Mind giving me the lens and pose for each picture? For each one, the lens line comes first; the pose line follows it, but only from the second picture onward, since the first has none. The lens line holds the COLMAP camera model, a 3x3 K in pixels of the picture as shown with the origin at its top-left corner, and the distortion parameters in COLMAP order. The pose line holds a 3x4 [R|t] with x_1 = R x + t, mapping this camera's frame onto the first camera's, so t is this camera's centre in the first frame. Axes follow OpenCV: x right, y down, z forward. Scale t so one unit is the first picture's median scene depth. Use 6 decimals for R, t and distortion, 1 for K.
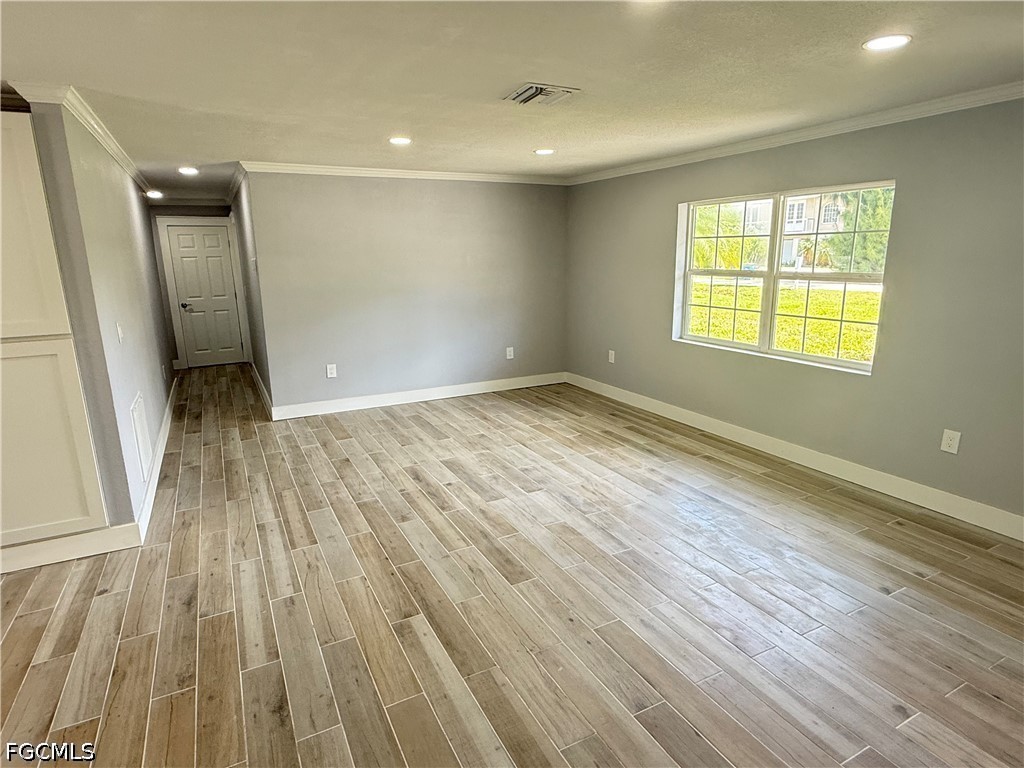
lens RADIAL K [[571.6, 0, 512.0], [0, 571.6, 384.0], [0, 0, 1]] dist [0.000526, 0.001955]
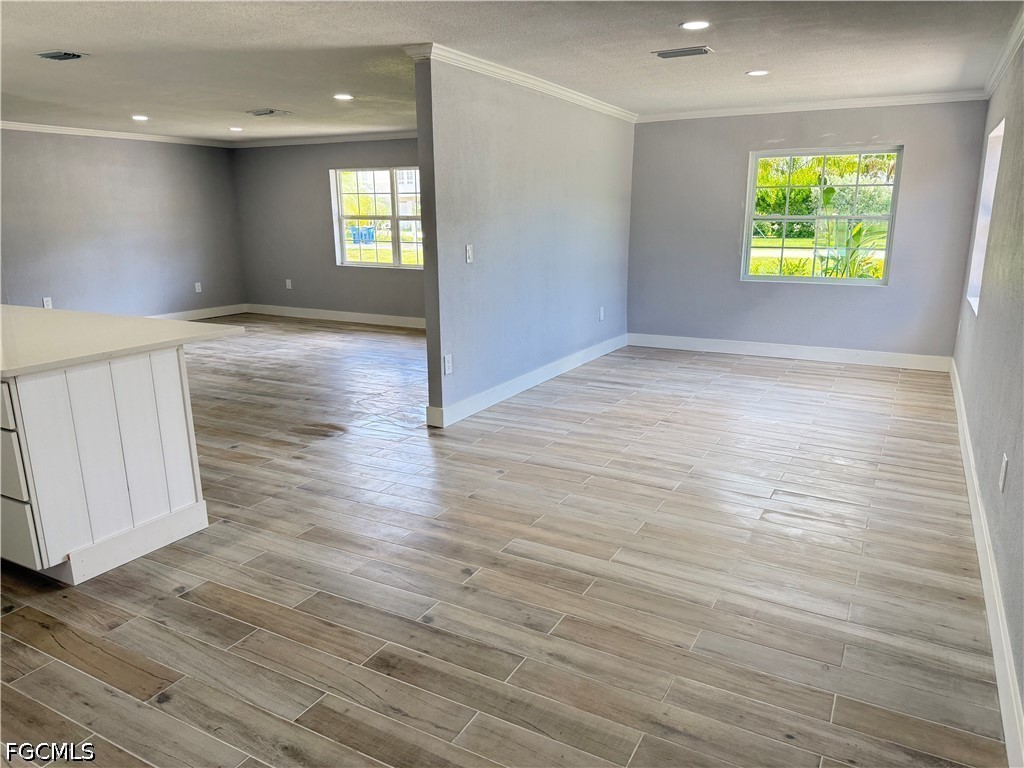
lens RADIAL K [[711.6, 0, 519.3], [0, 711.6, 385.8], [0, 0, 1]] dist [0.113816, -0.168137]
pose [[0.829092, -0.125498, 0.544846, -0.433359], [0.122068, 0.991605, 0.042652, 0.243669], [-0.545625, 0.031146, 0.837451, -0.906909]]
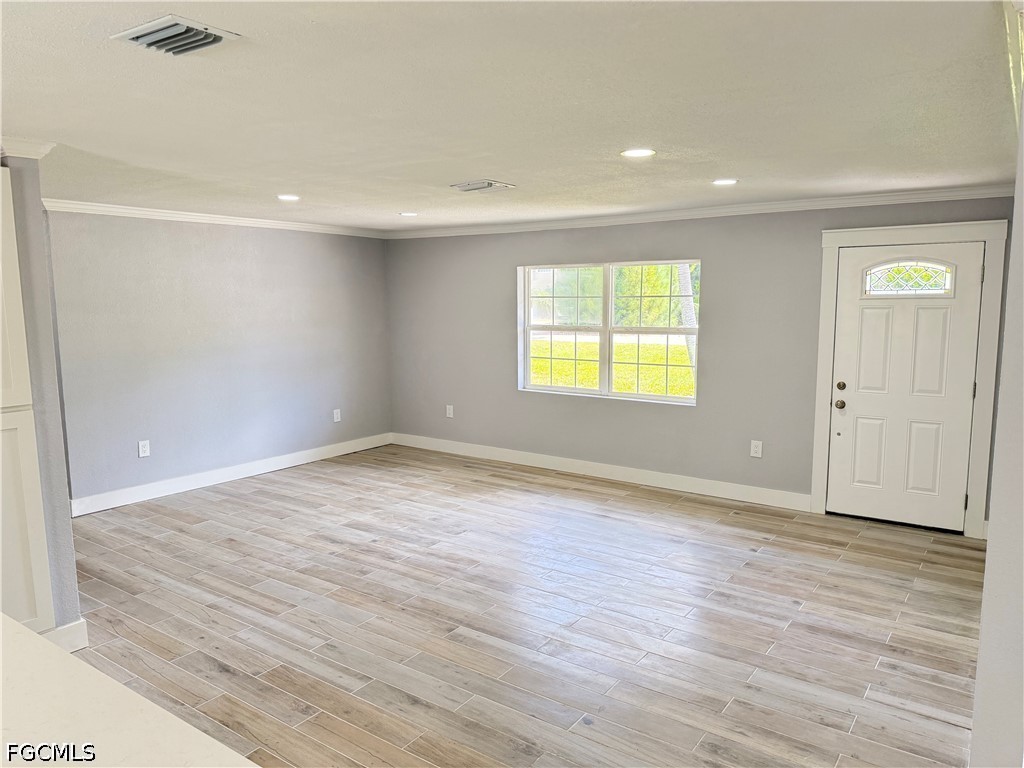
lens RADIAL K [[711.6, 0, 519.3], [0, 711.6, 385.8], [0, 0, 1]] dist [0.113816, -0.168137]
pose [[0.888283, -0.045703, 0.457016, -0.389489], [0.093754, 0.992129, -0.083009, 0.030982], [-0.449625, 0.116582, 0.885577, -0.217816]]
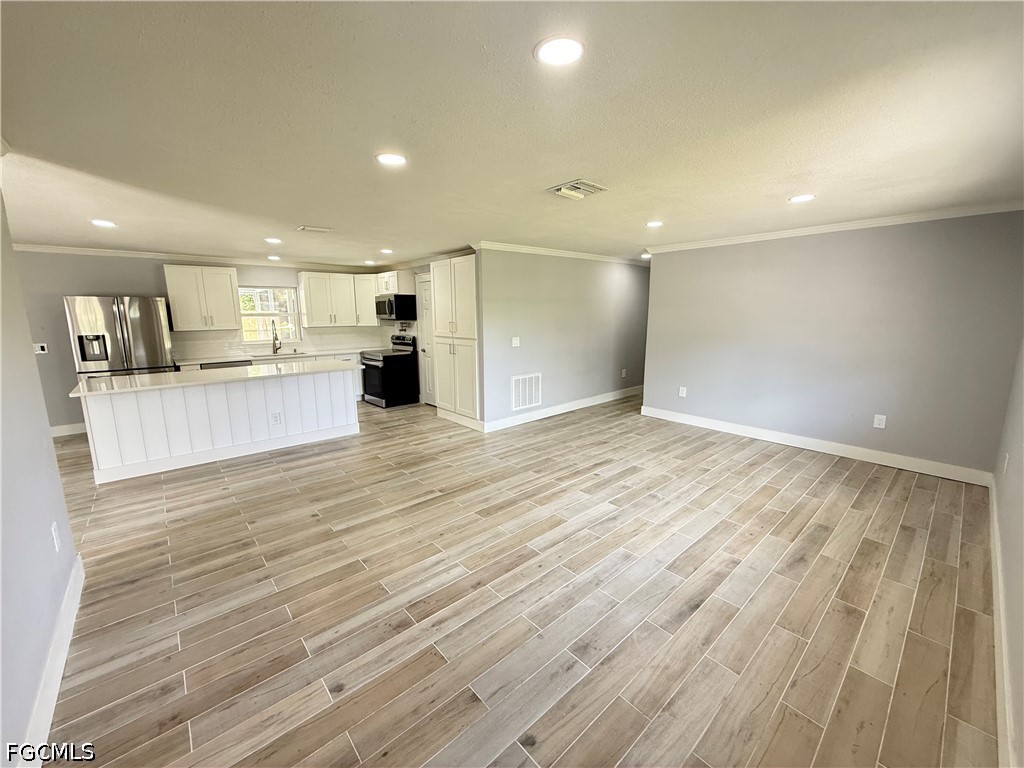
lens RADIAL K [[412.3, 0, 512.0], [0, 412.3, 384.0], [0, 0, 1]] dist [0.000145, -0.000001]
pose [[0.237674, 0.184798, -0.953604, 0.650974], [-0.212761, 0.967800, 0.134521, -0.108745], [0.947757, 0.170917, 0.269339, 0.442834]]
